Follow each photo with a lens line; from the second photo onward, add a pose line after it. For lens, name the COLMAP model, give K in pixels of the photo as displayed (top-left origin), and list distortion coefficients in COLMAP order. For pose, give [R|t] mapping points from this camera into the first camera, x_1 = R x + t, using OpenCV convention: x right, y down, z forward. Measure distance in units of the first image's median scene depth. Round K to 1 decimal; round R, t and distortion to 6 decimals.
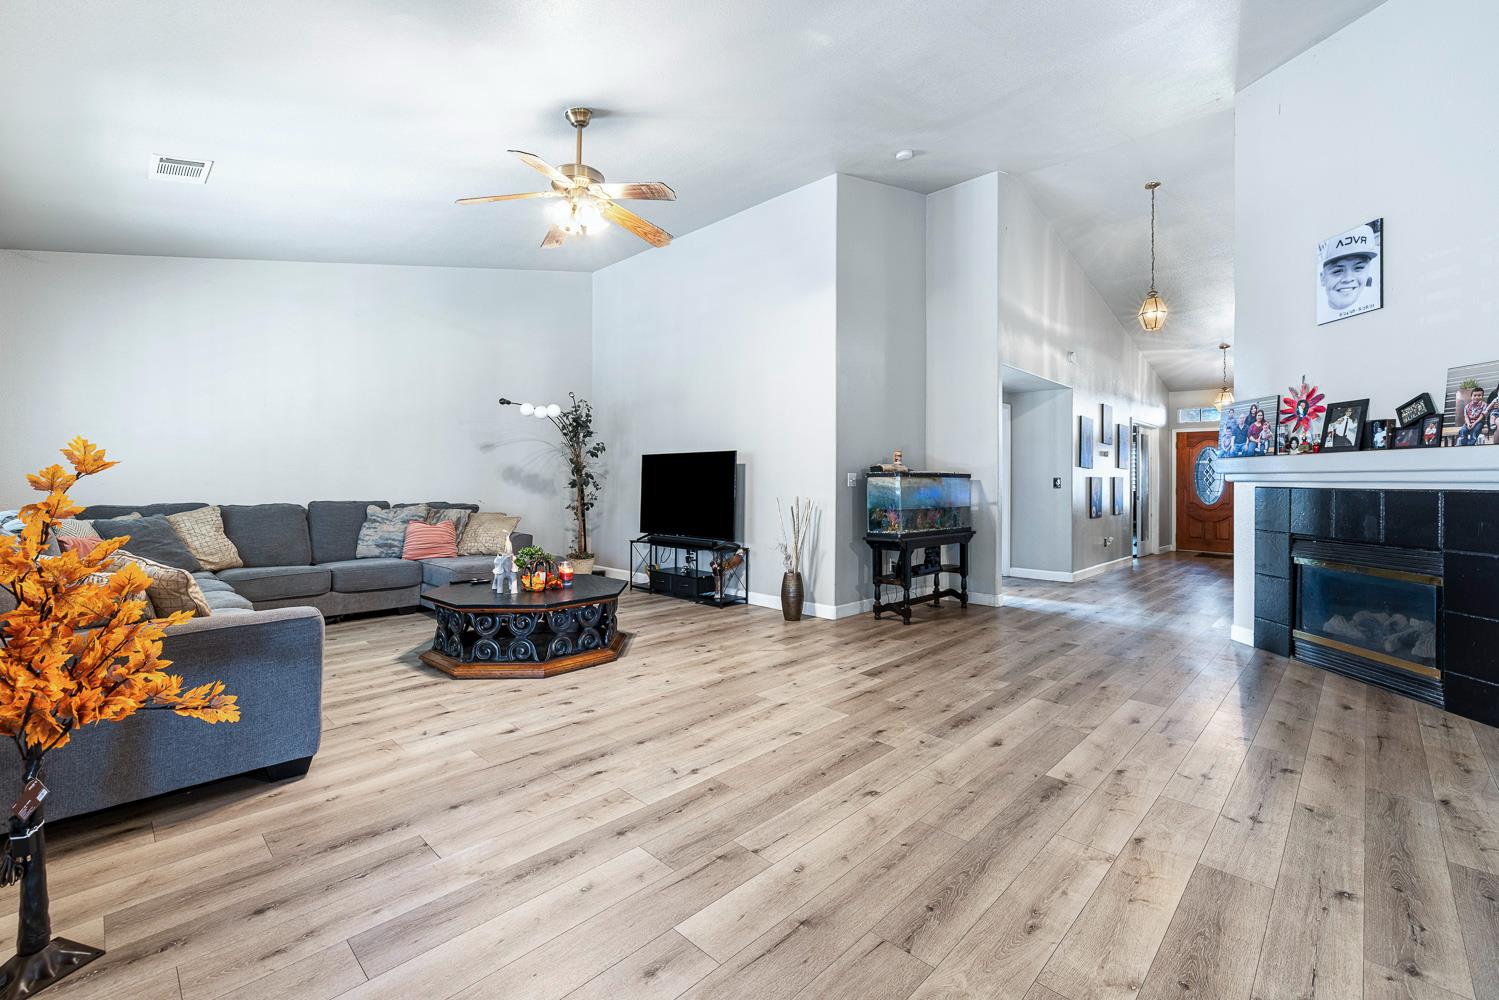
lens RADIAL K [[628.2, 0, 747.2], [0, 628.2, 498.7], [0, 0, 1]] dist [0.002816, 0.000112]
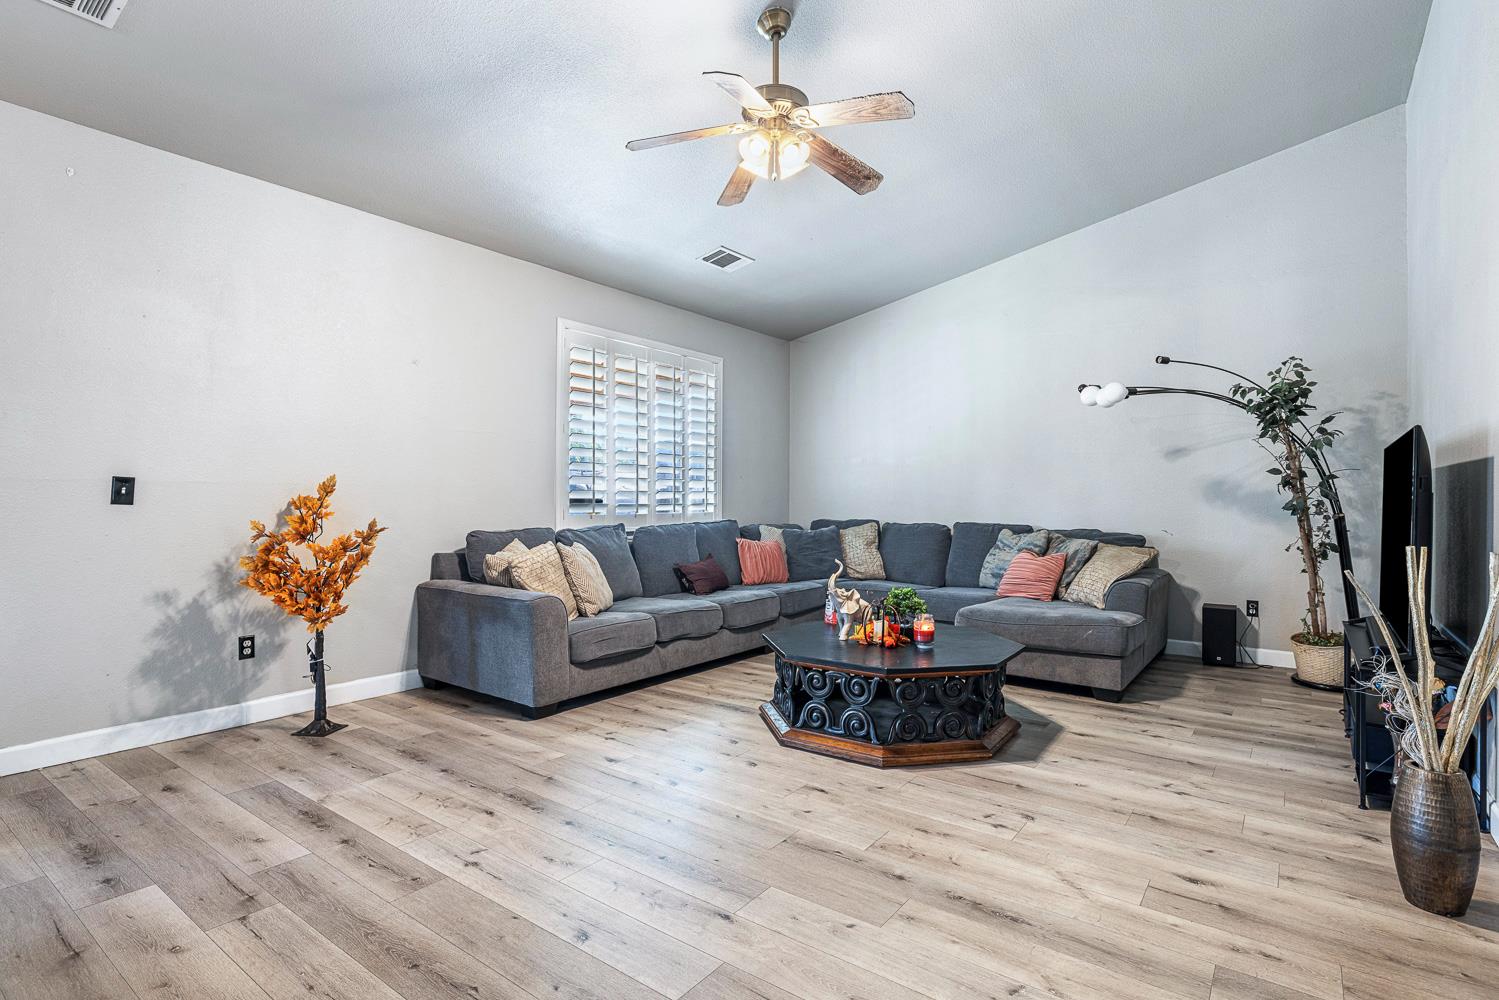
lens RADIAL K [[740.8, 0, 748.2], [0, 740.8, 507.0], [0, 0, 1]] dist [-0.002230, 0.001759]
pose [[0.143385, 0.008895, -0.989627, 0.702800], [-0.035312, 0.999369, 0.003866, -0.021909], [0.989037, 0.034391, 0.143609, 0.956831]]
